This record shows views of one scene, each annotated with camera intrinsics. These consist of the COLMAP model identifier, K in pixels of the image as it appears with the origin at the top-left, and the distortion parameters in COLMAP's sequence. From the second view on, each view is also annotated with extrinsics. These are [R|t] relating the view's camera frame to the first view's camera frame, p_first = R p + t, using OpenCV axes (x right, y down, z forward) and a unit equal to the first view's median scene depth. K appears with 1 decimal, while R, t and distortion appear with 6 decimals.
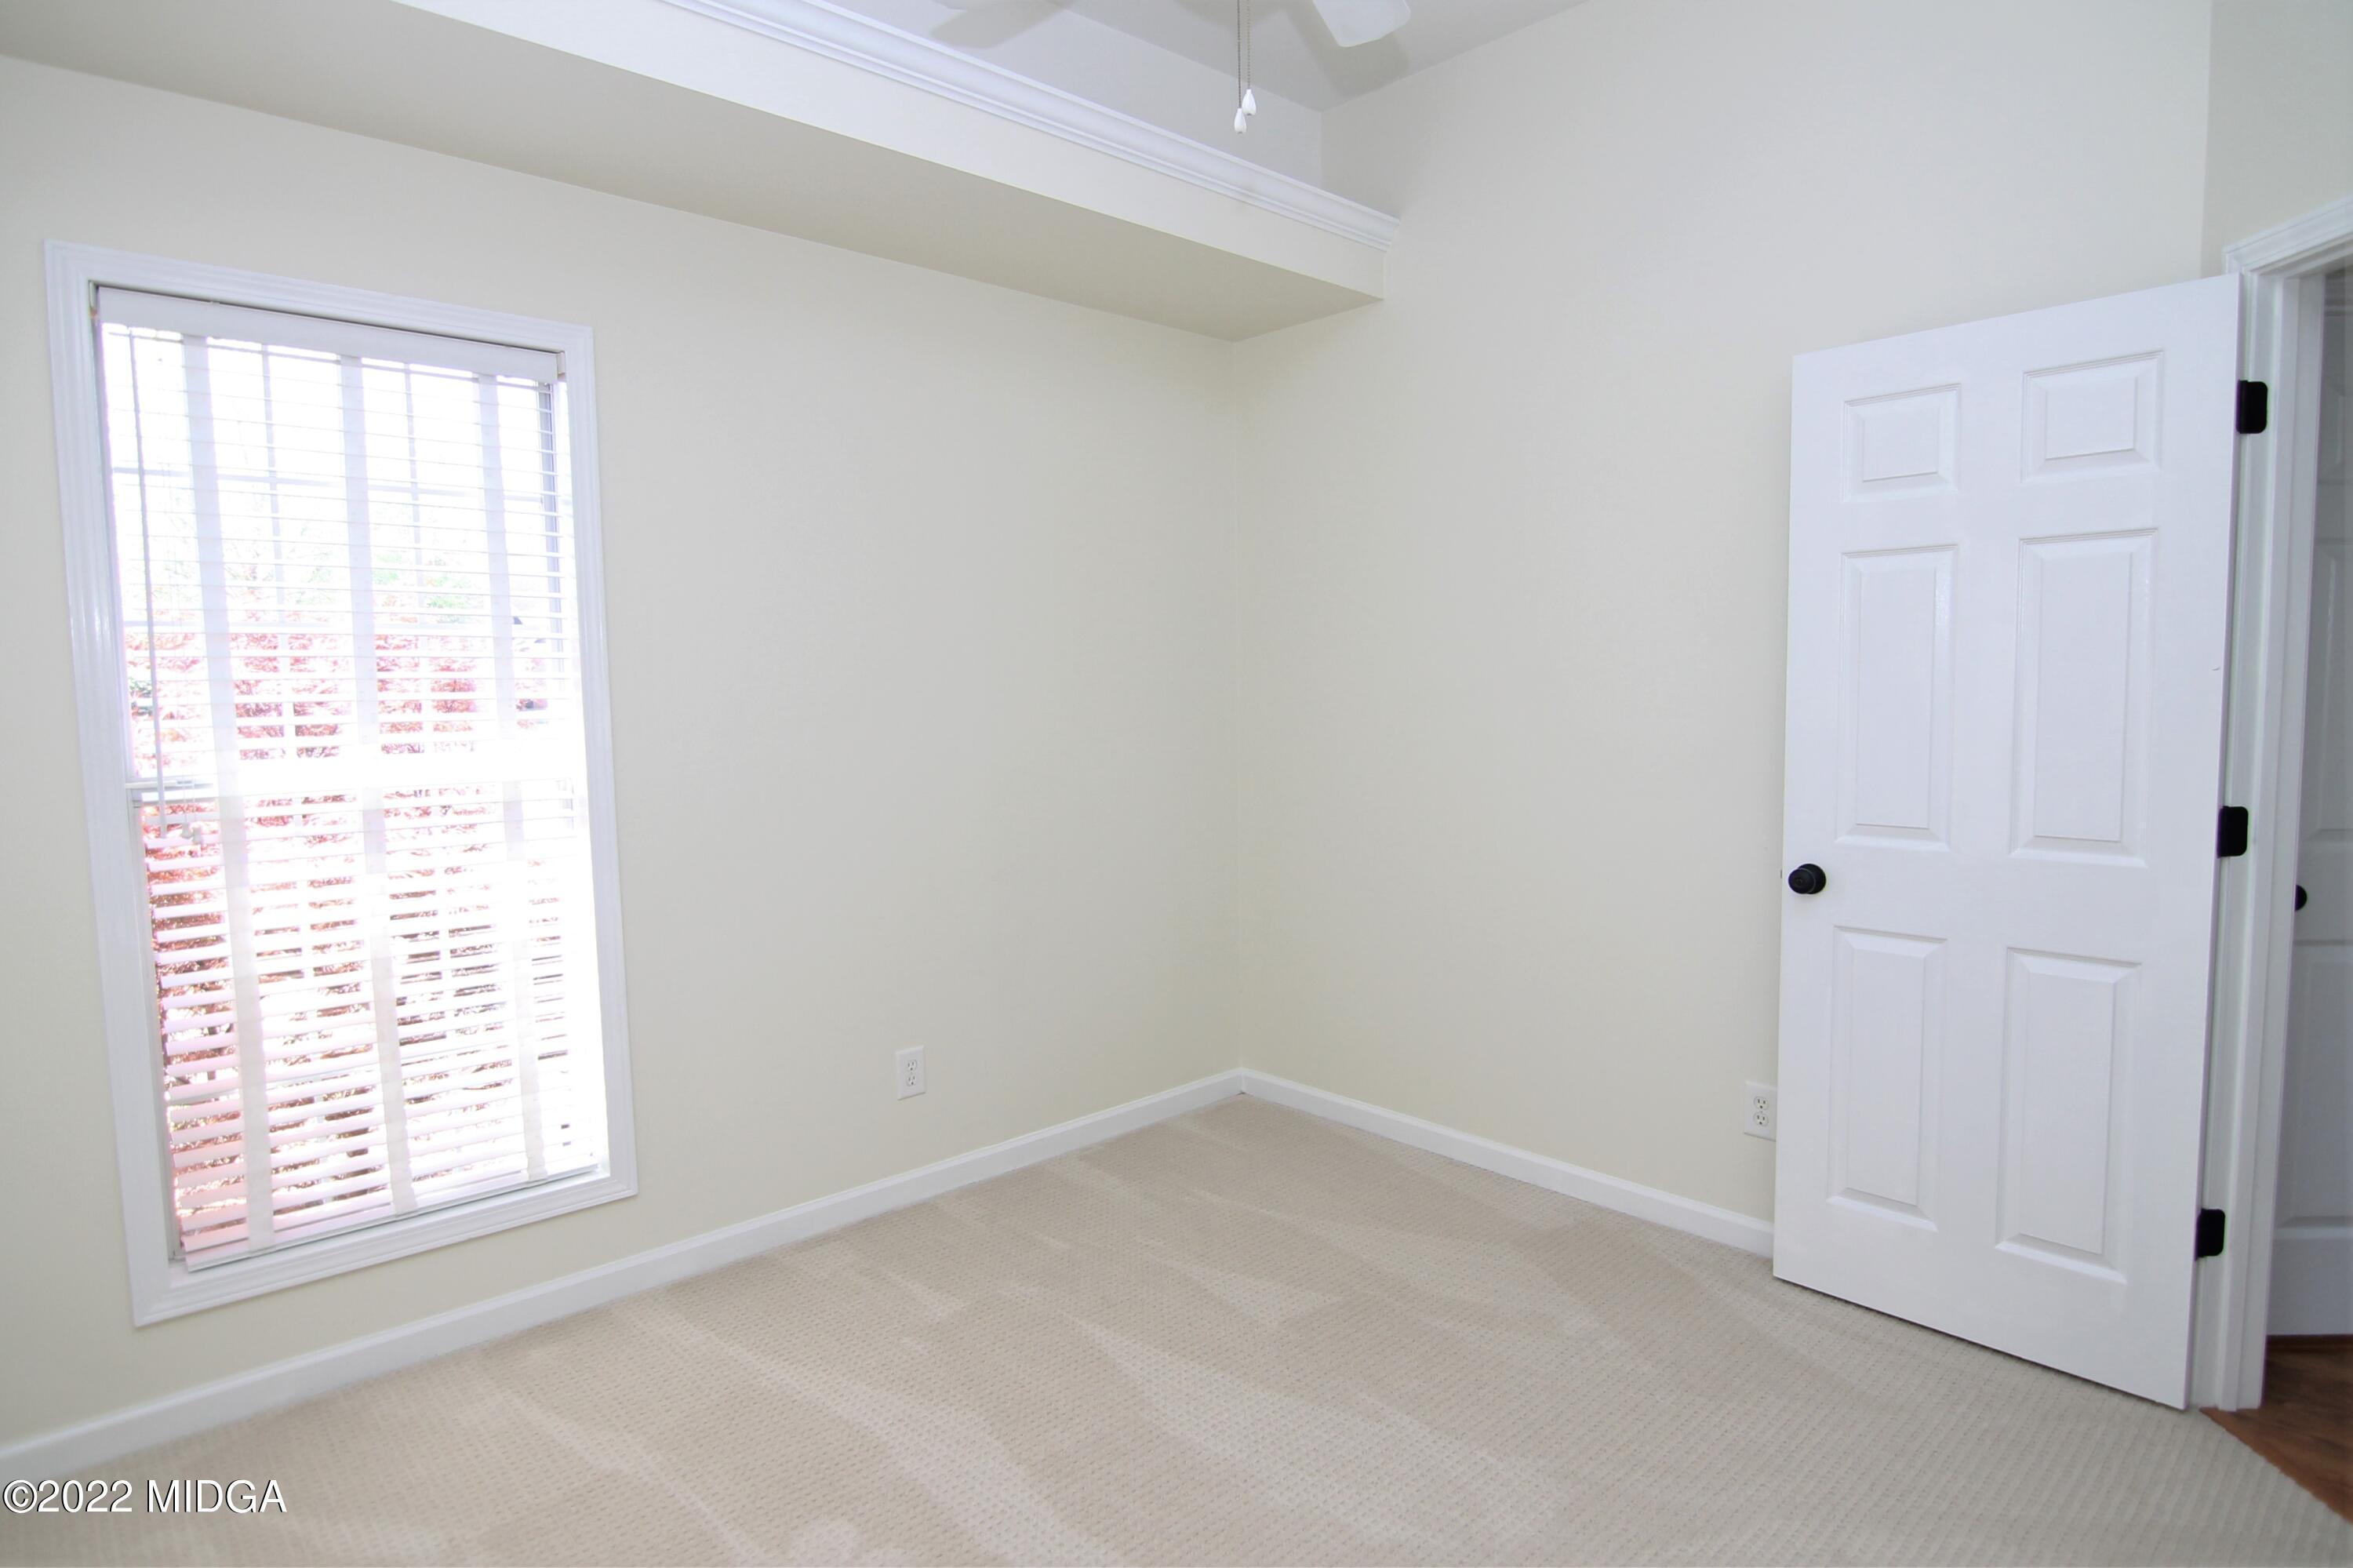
lens RADIAL K [[1276.0, 0, 1176.5], [0, 1276.0, 784.0], [0, 0, 1]] dist [-0.000702, -0.015589]
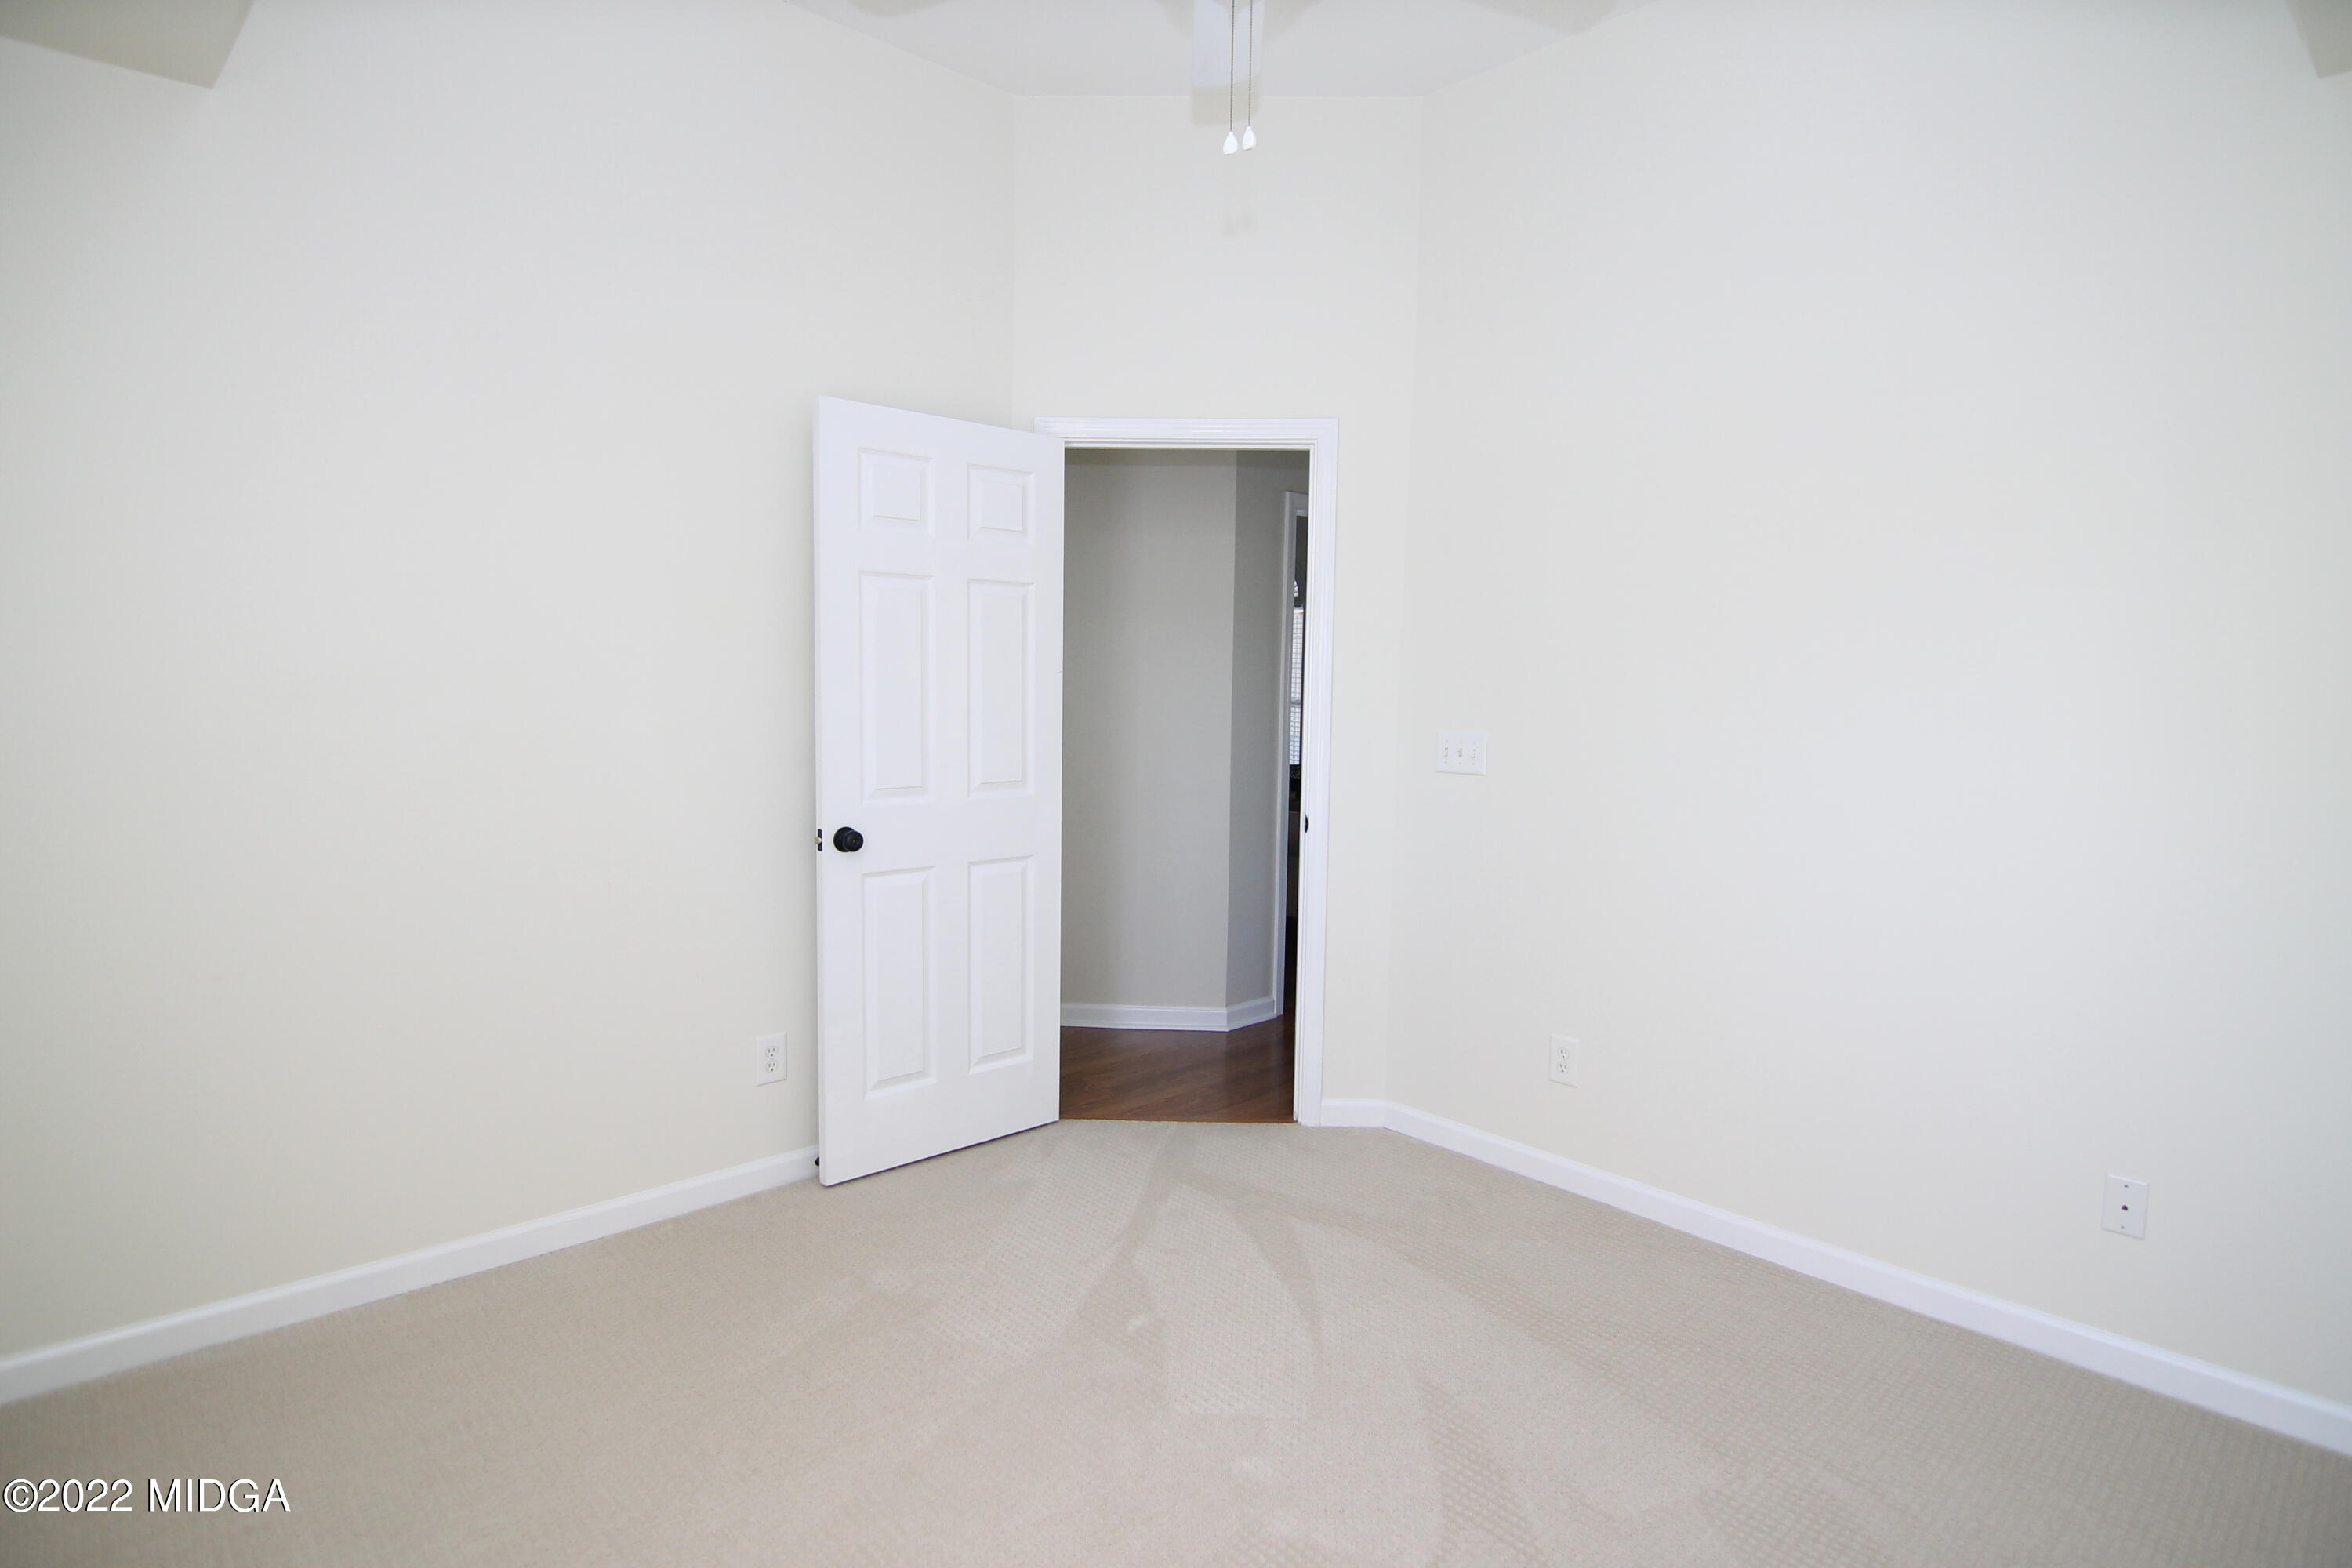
lens RADIAL K [[1231.8, 0, 1187.5], [0, 1231.8, 782.5], [0, 0, 1]] dist [-0.001967, -0.013879]
pose [[-0.046629, -0.076068, 0.996012, -0.676072], [0.051178, 0.995605, 0.078433, -0.053223], [-0.997600, 0.054631, -0.042531, 0.751079]]
